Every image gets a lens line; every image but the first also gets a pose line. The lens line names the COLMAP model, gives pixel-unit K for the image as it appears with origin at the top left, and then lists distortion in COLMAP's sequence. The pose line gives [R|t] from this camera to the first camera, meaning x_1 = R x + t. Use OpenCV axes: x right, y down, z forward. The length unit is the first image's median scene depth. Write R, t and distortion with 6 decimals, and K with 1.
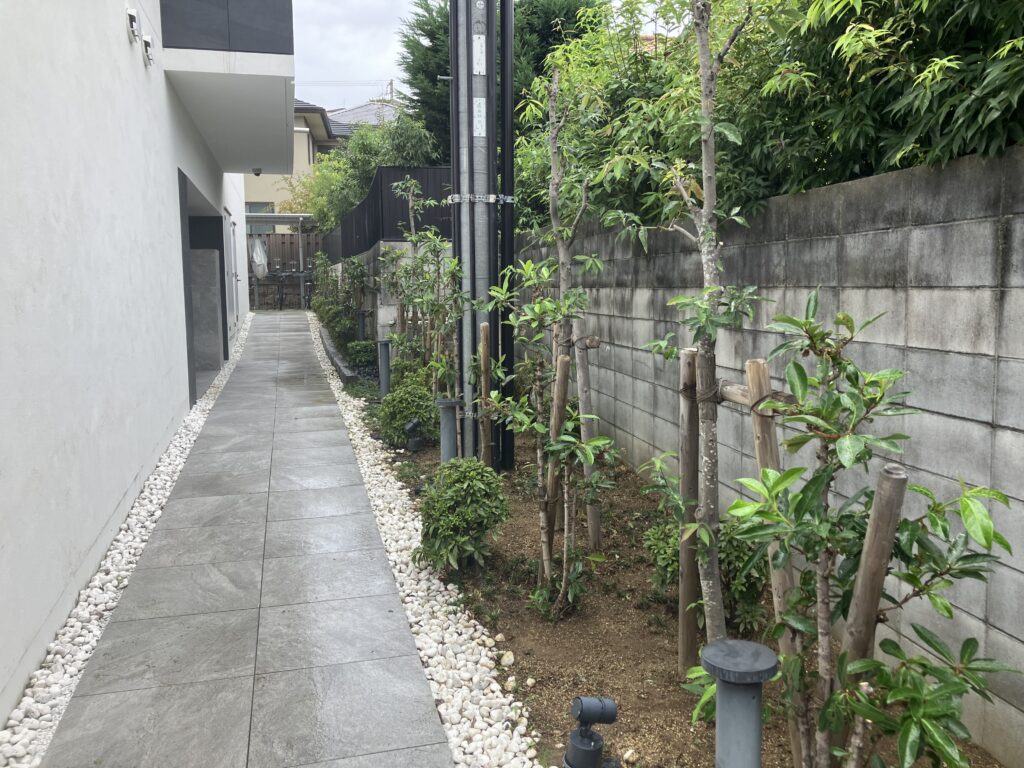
lens RADIAL K [[803.2, 0, 517.8], [0, 803.2, 352.2], [0, 0, 1]] dist [-0.004628, 0.008082]
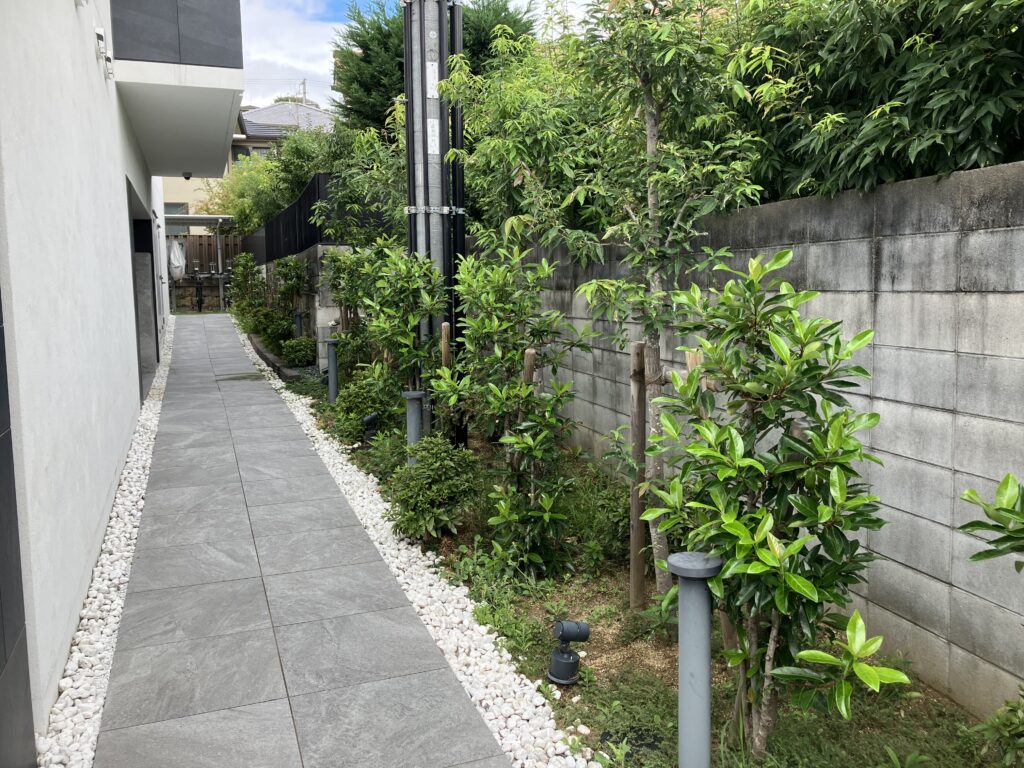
lens RADIAL K [[803.2, 0, 517.8], [0, 803.2, 352.2], [0, 0, 1]] dist [-0.004628, 0.008082]
pose [[0.994242, -0.012572, 0.106416, -0.076510], [0.012598, 0.999921, 0.000422, 0.006749], [-0.106413, 0.000921, 0.994322, -0.154998]]
